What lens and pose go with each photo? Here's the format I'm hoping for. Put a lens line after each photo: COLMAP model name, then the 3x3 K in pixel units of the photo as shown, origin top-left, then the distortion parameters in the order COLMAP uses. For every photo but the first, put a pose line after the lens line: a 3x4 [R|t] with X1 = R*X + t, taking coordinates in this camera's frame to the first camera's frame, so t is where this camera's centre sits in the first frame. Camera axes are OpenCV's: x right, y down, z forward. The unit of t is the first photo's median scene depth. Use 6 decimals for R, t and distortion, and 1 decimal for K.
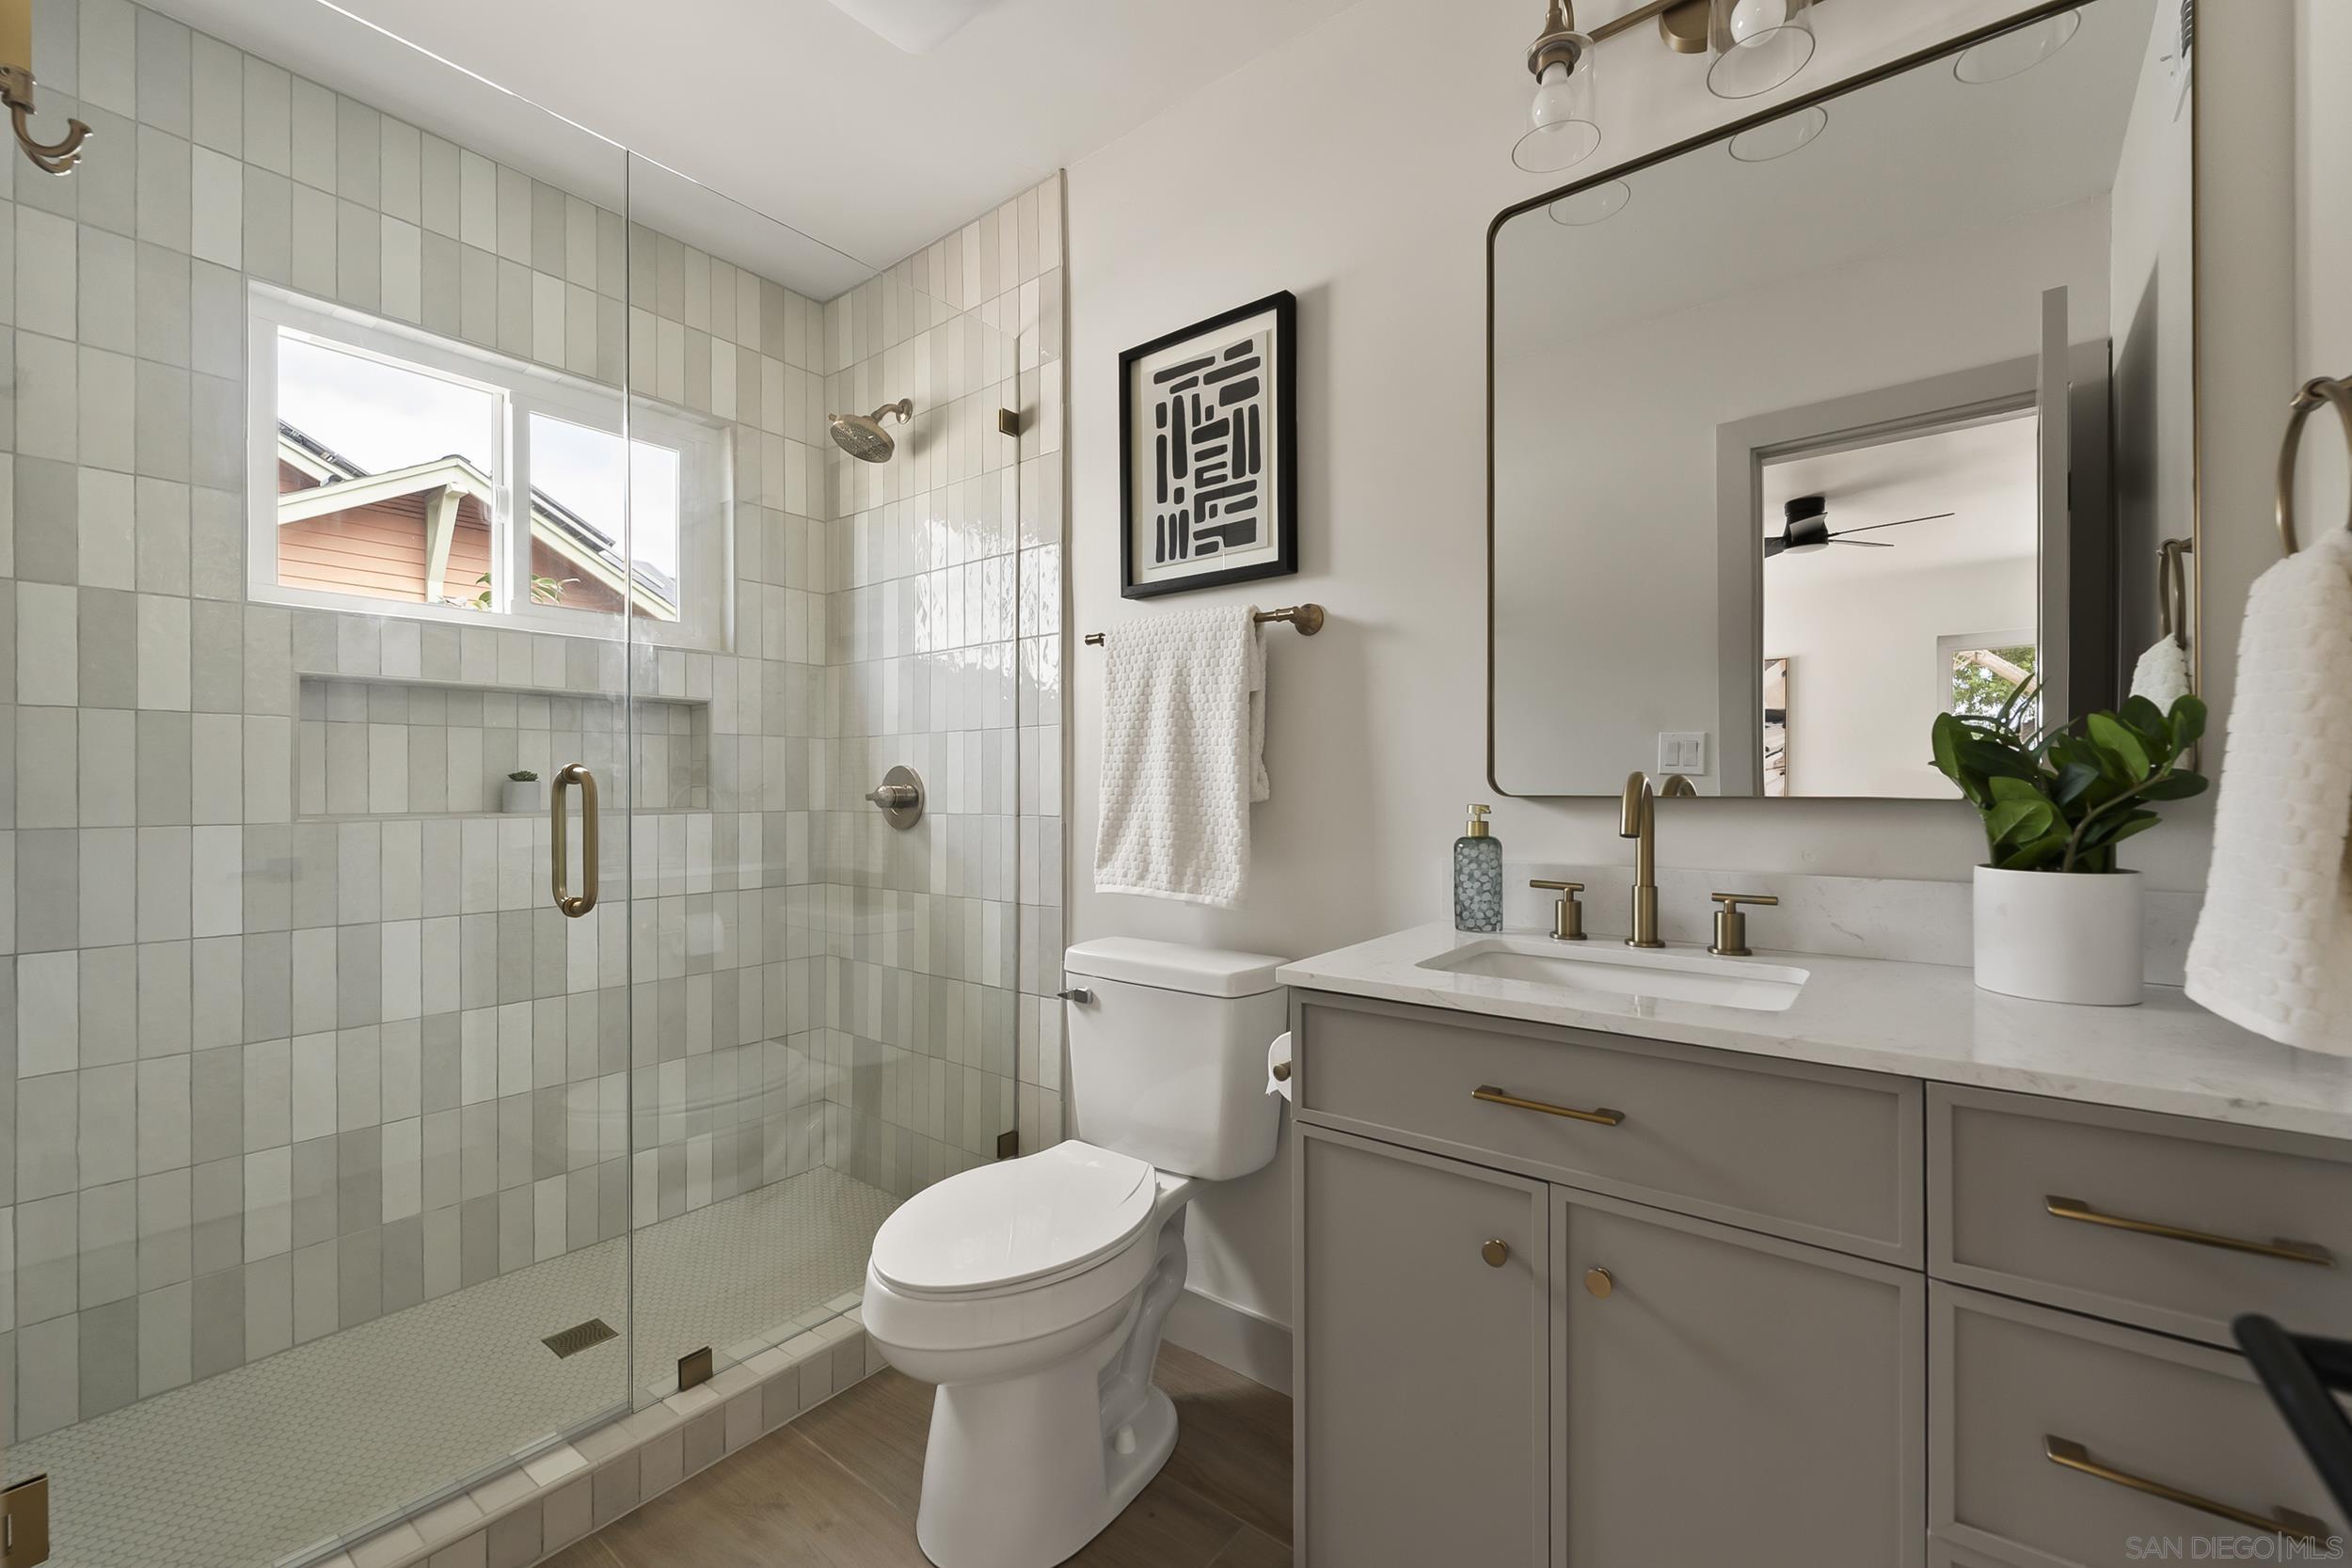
lens RADIAL K [[945.9, 0, 1164.9], [0, 945.9, 783.8], [0, 0, 1]] dist [-0.001443, -0.000370]
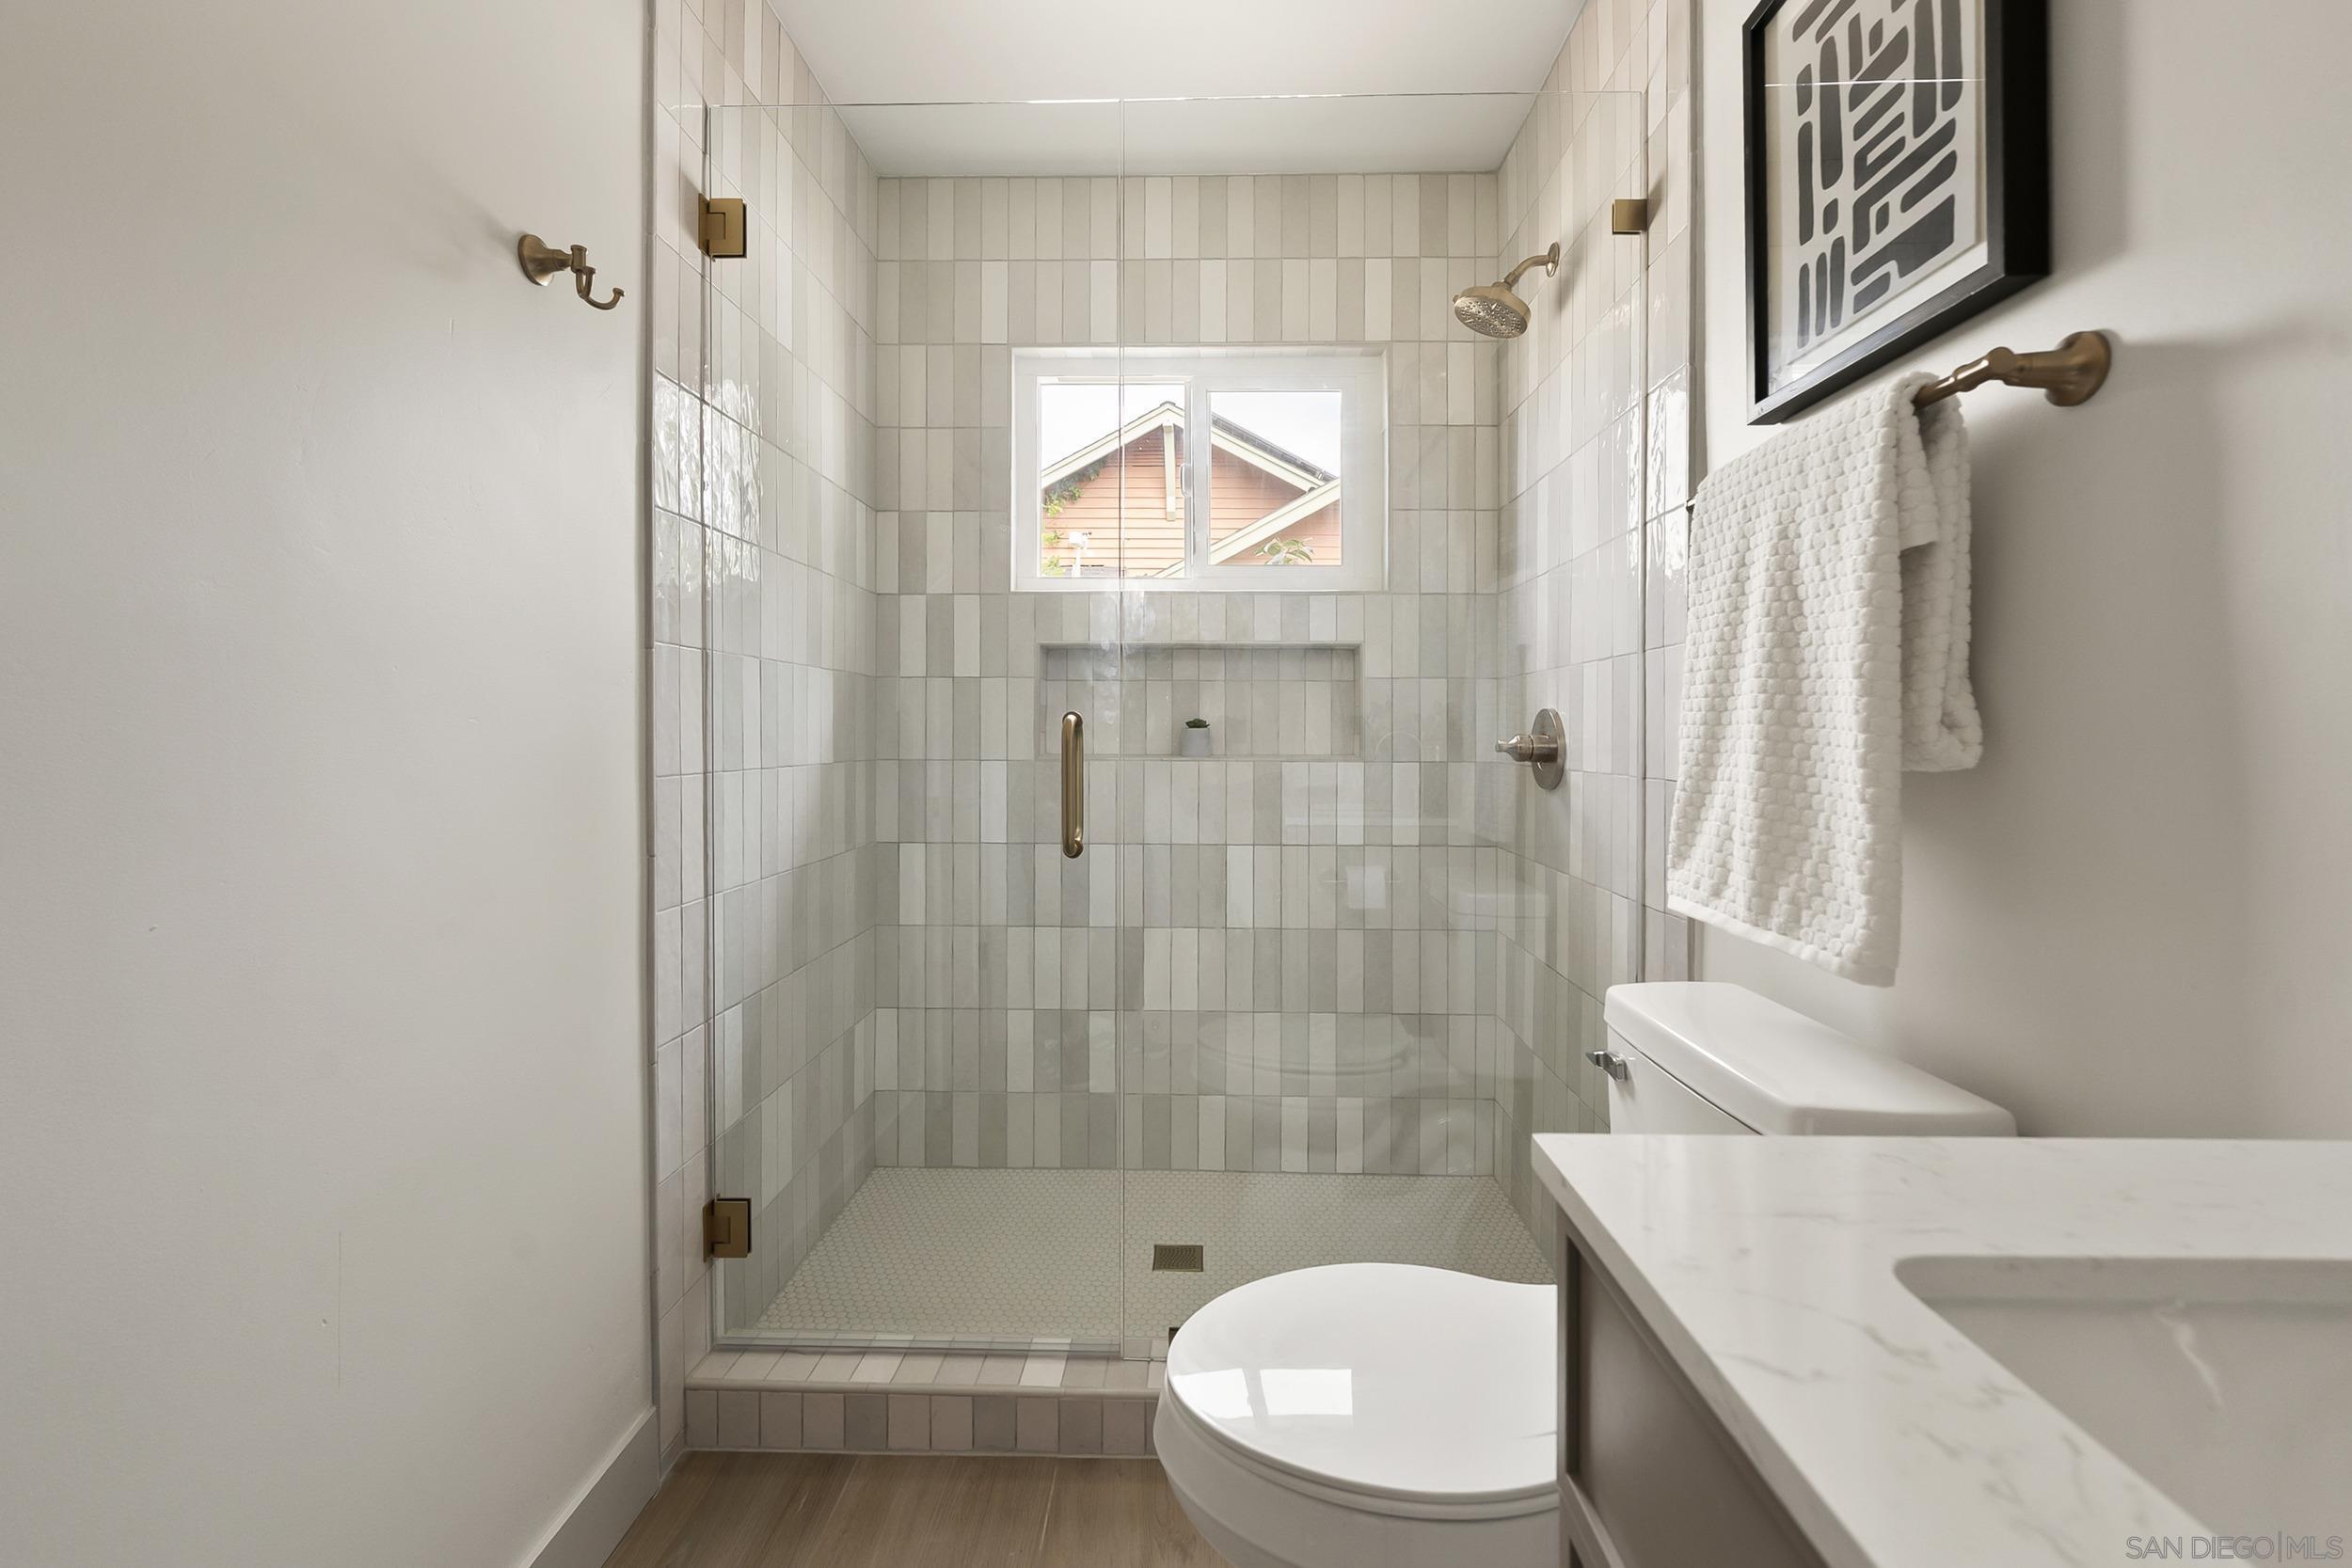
lens RADIAL K [[963.1, 0, 1180.7], [0, 963.1, 728.7], [0, 0, 1]] dist [-0.001929, -0.000272]
pose [[0.606126, 0.001121, -0.795368, 0.236319], [-0.001212, 0.999999, 0.000486, -0.002717], [0.795368, 0.000670, 0.606126, 0.355286]]
